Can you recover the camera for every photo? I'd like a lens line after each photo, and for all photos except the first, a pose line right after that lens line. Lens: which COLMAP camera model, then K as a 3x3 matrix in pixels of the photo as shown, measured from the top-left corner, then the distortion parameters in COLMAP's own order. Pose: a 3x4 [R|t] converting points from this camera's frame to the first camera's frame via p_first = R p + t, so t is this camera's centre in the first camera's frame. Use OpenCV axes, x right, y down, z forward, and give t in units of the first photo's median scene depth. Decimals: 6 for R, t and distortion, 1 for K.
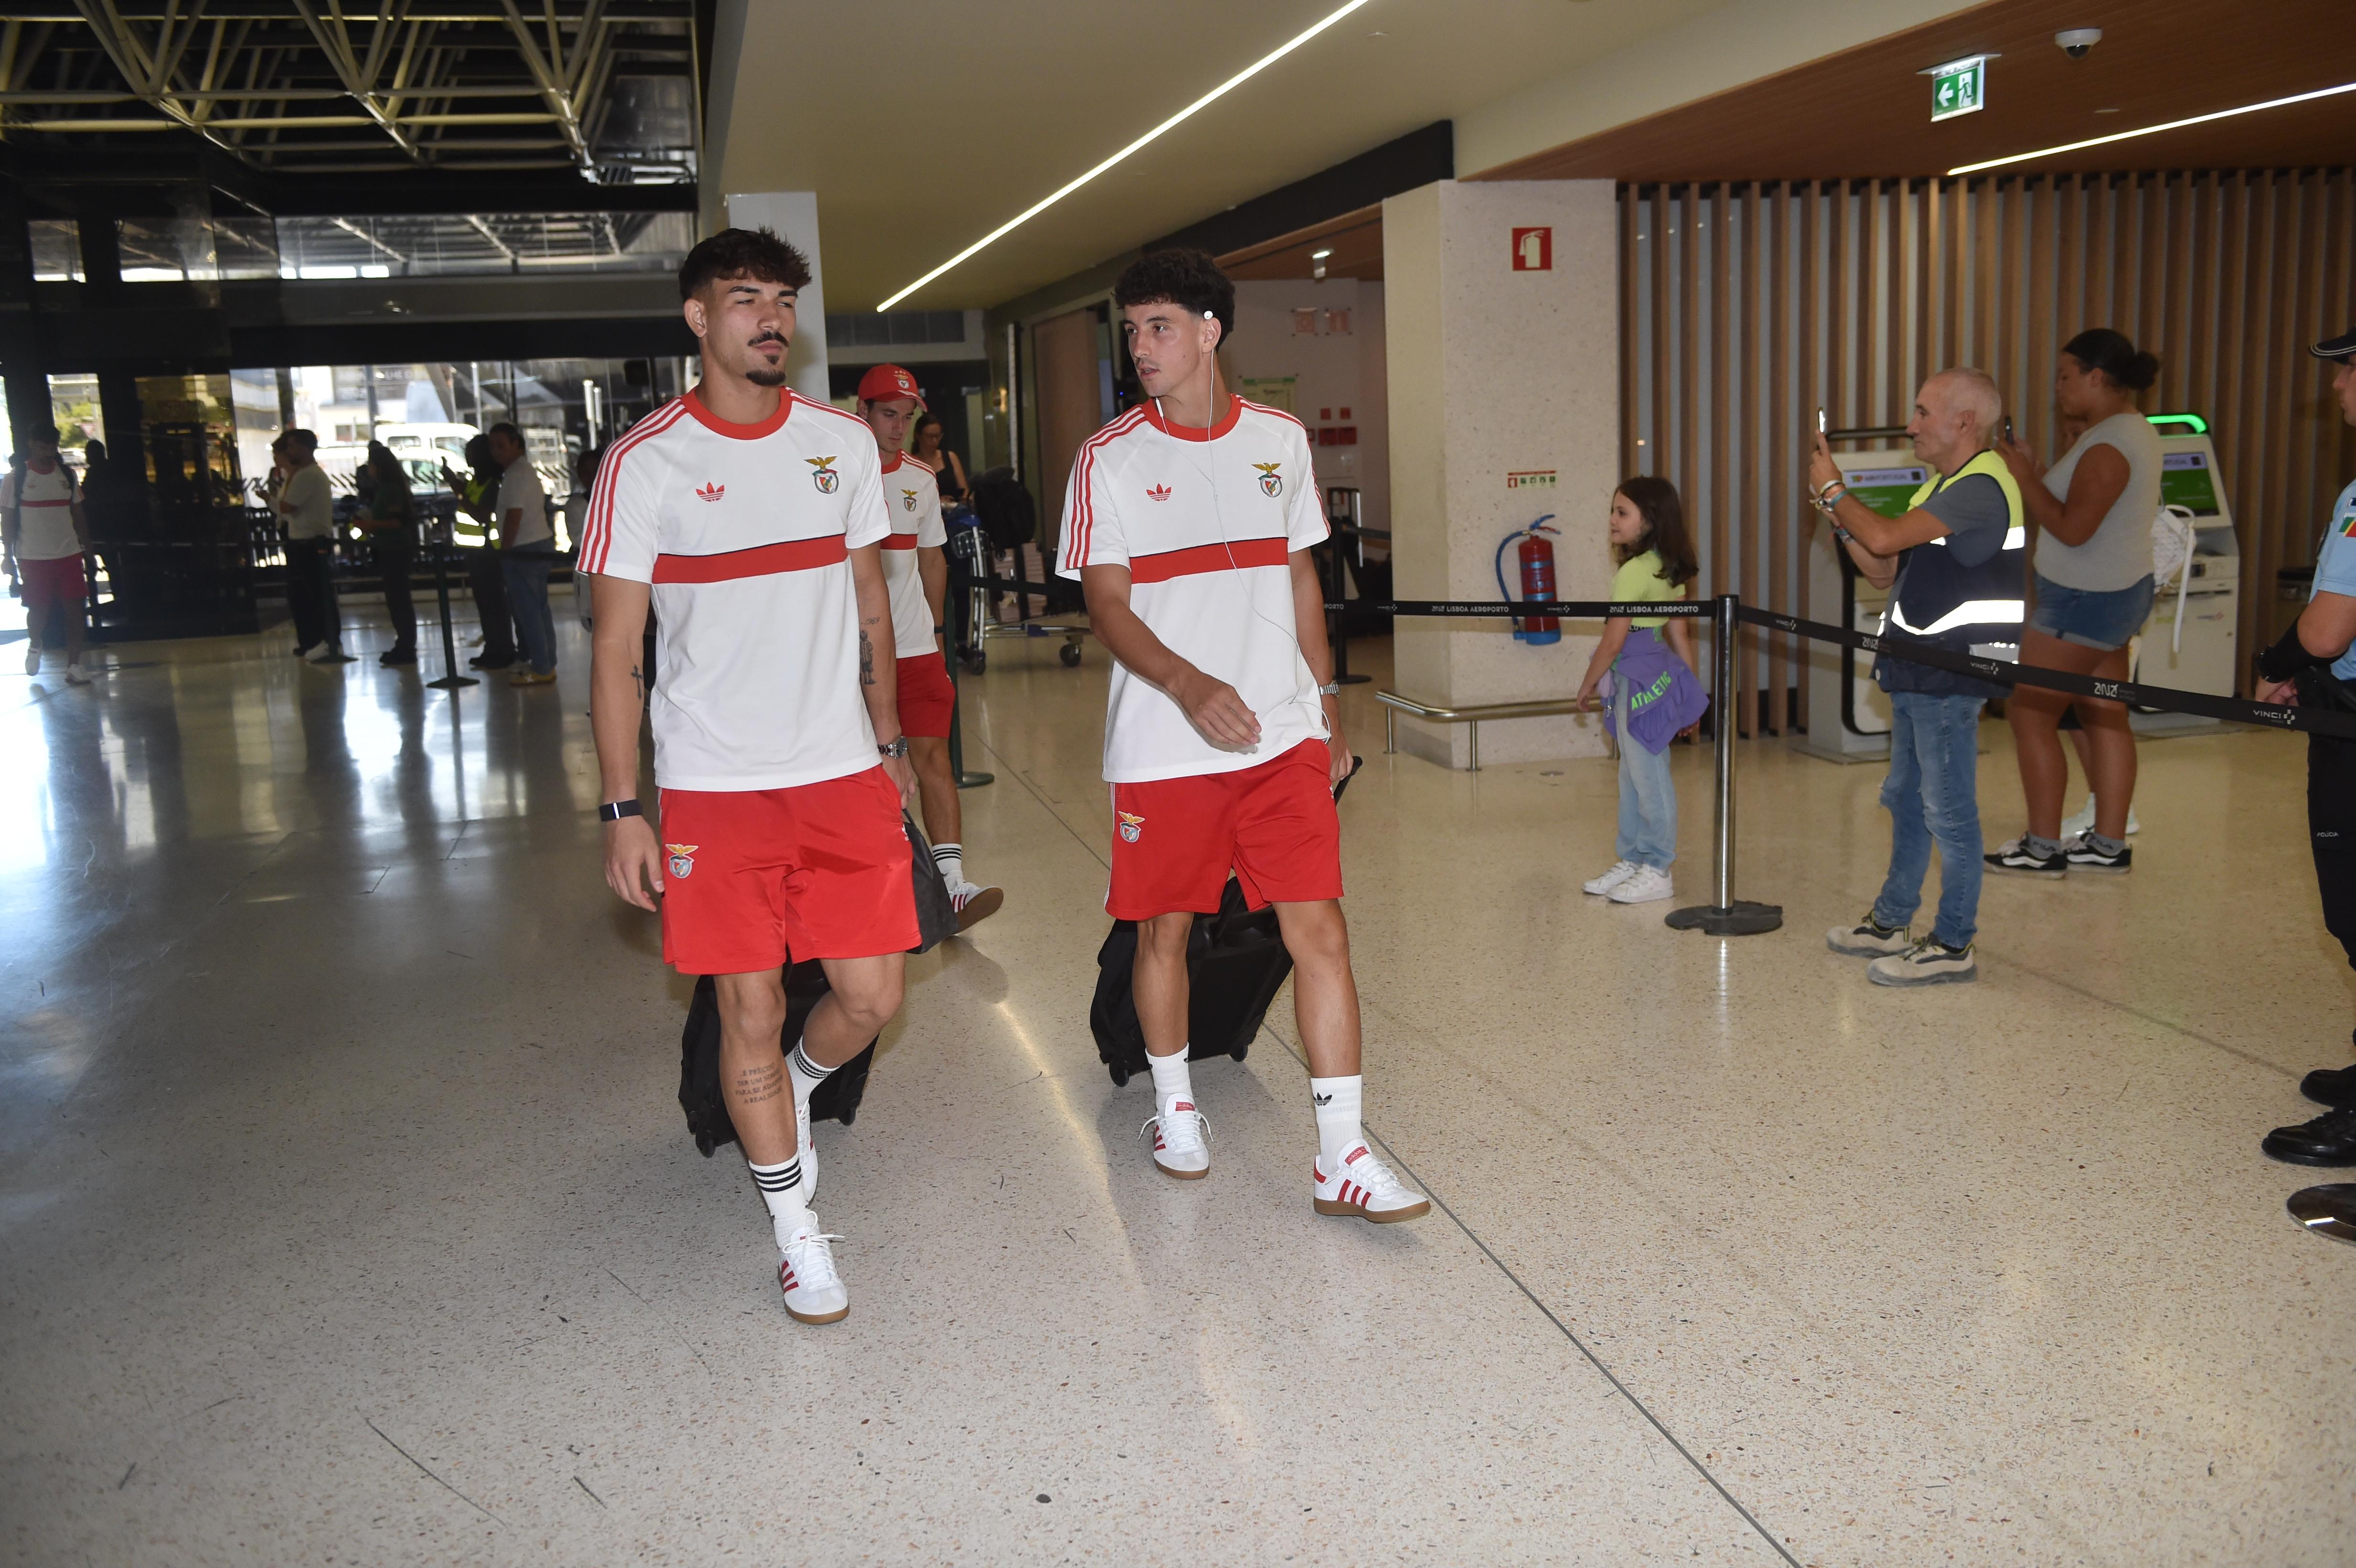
lens RADIAL K [[2162.1, 0, 1184.4], [0, 2162.1, 777.8], [0, 0, 1]] dist [0.022422, -0.002621]
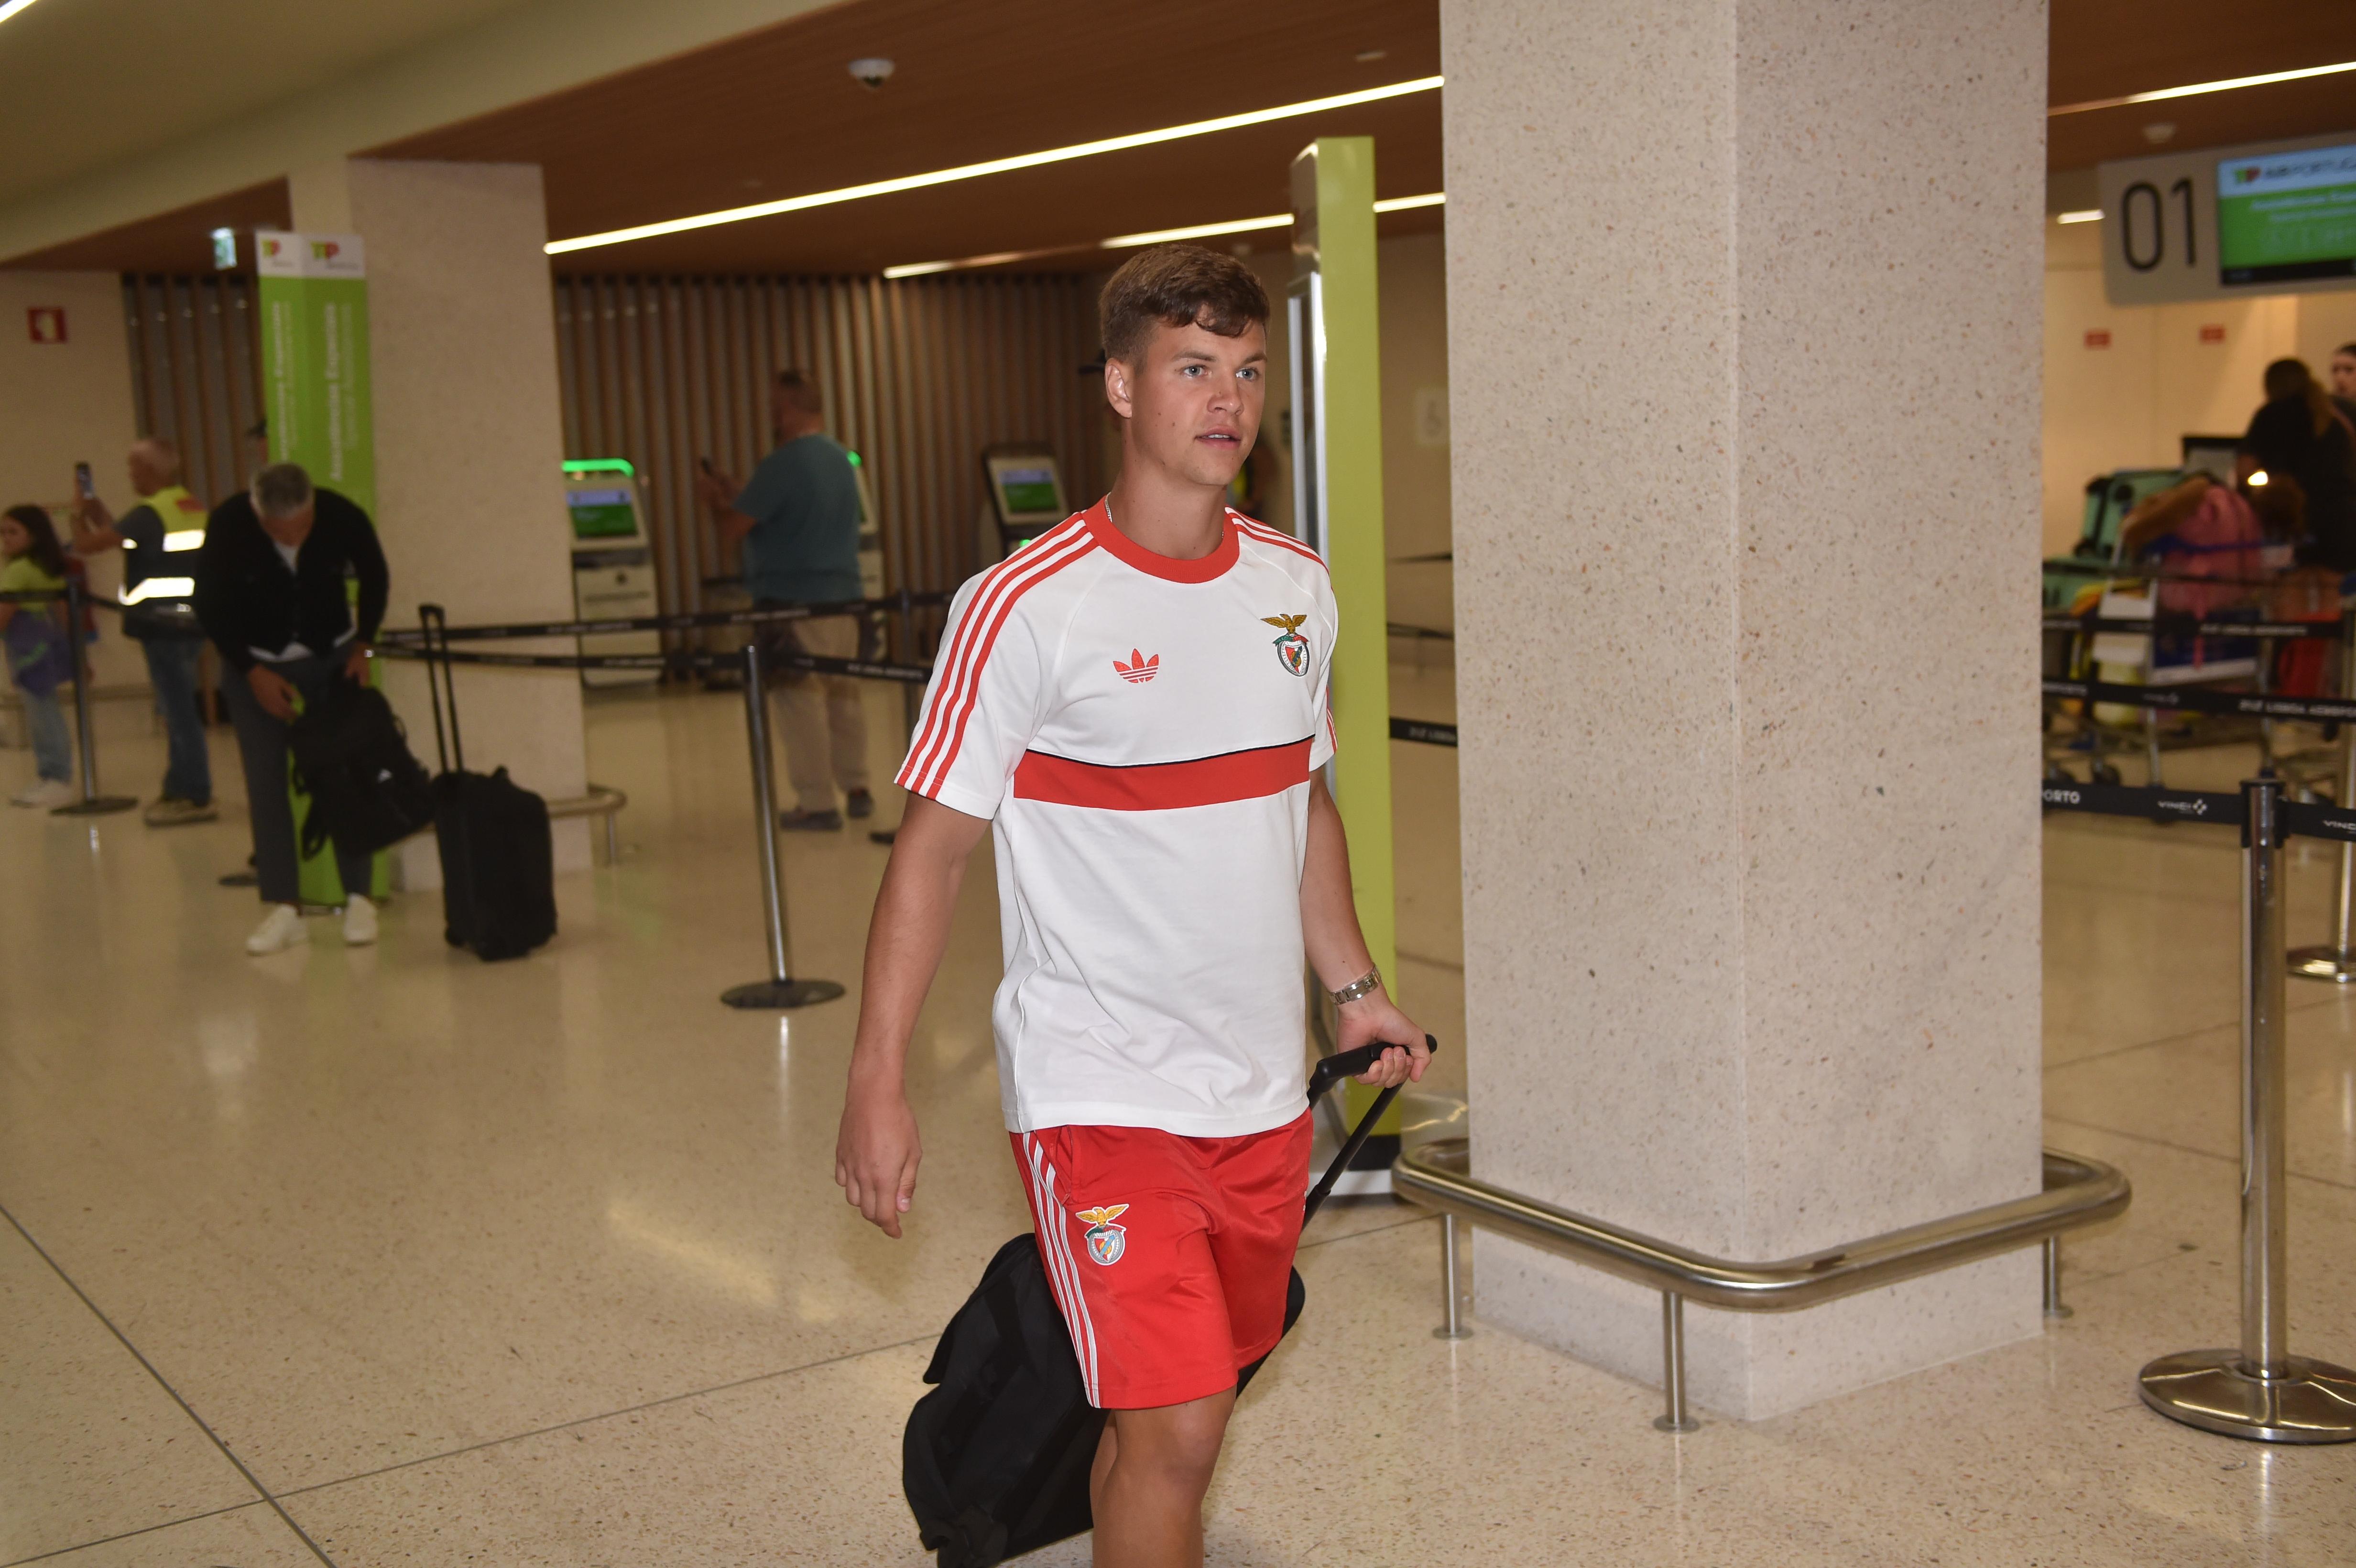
lens RADIAL K [[2771.6, 0, 1178.0], [0, 2771.6, 784.0], [0, 0, 1]] dist [0.102506, 0.005344]
pose [[0.939391, -0.044579, 0.339938, 0.217591], [0.059708, 0.997631, -0.034170, 0.117746], [-0.337609, 0.052396, 0.939827, -0.763268]]
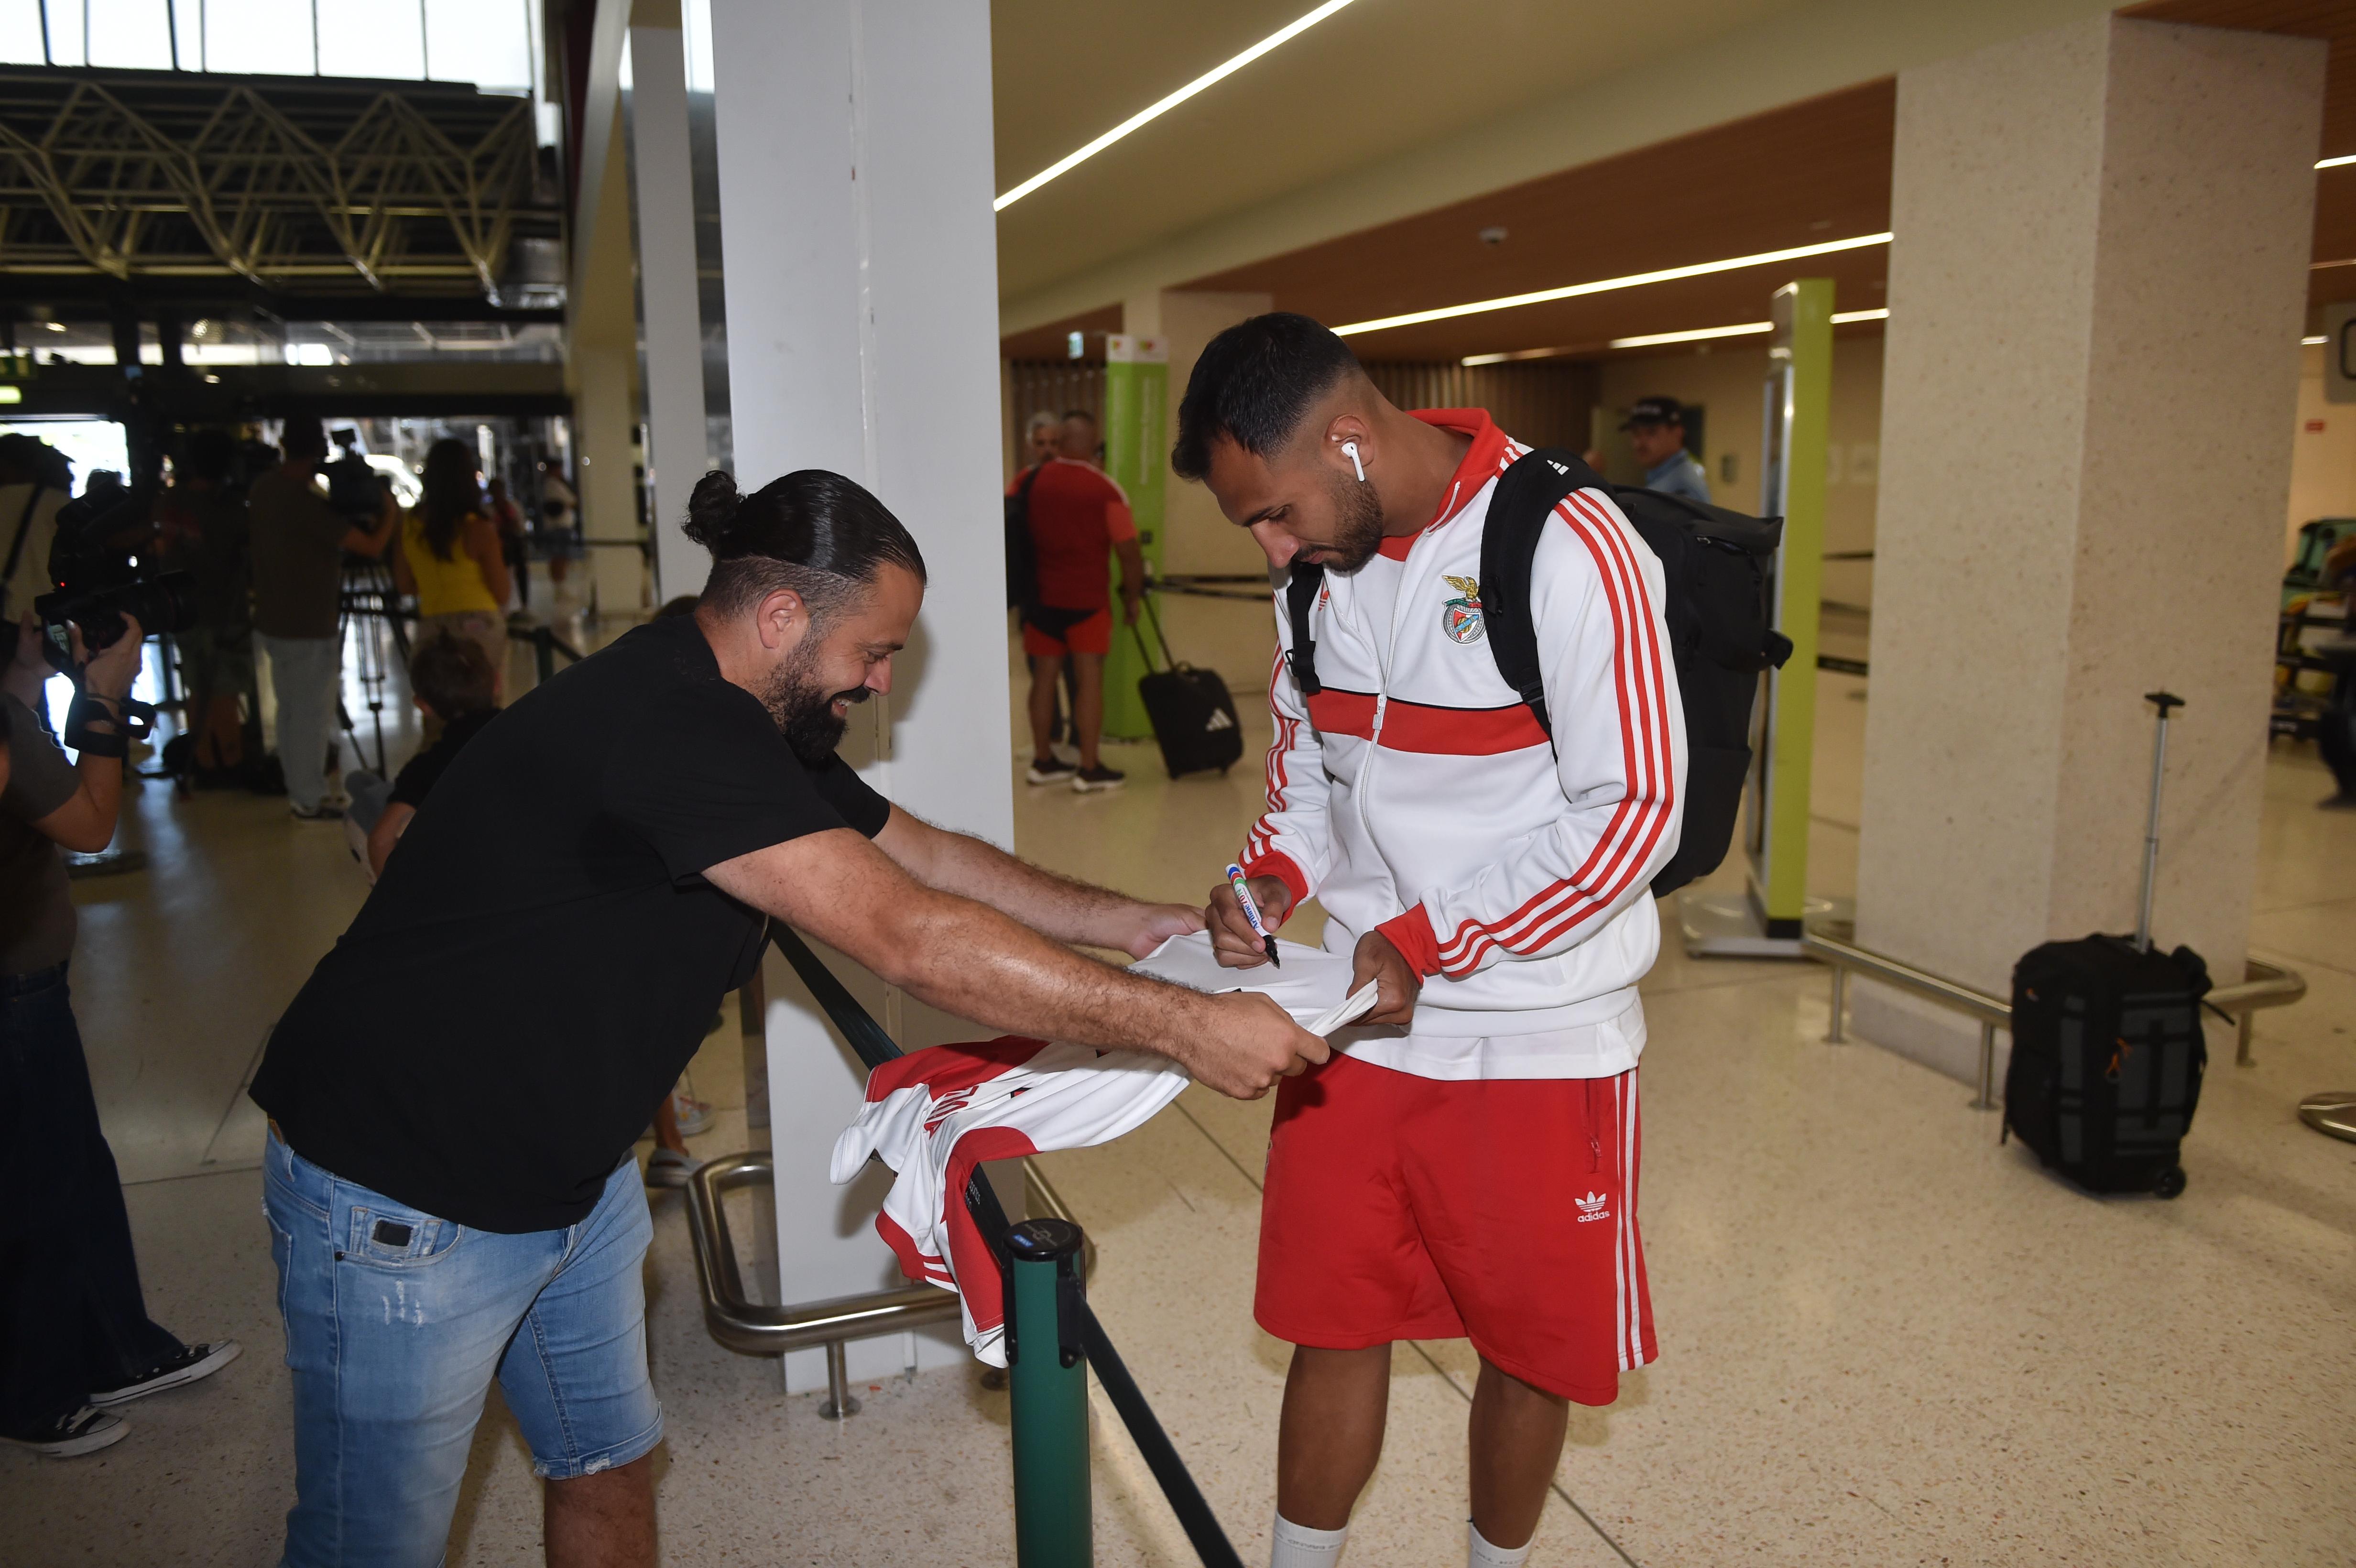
lens RADIAL K [[1795.4, 0, 1160.8], [0, 1795.4, 791.0], [0, 0, 1]] dist [-0.030393, -0.004373]
pose [[0.994855, 0.005132, 0.101177, 0.180029], [-0.006525, 0.999888, 0.013440, 0.126538], [-0.101097, -0.014030, 0.994778, -0.797413]]
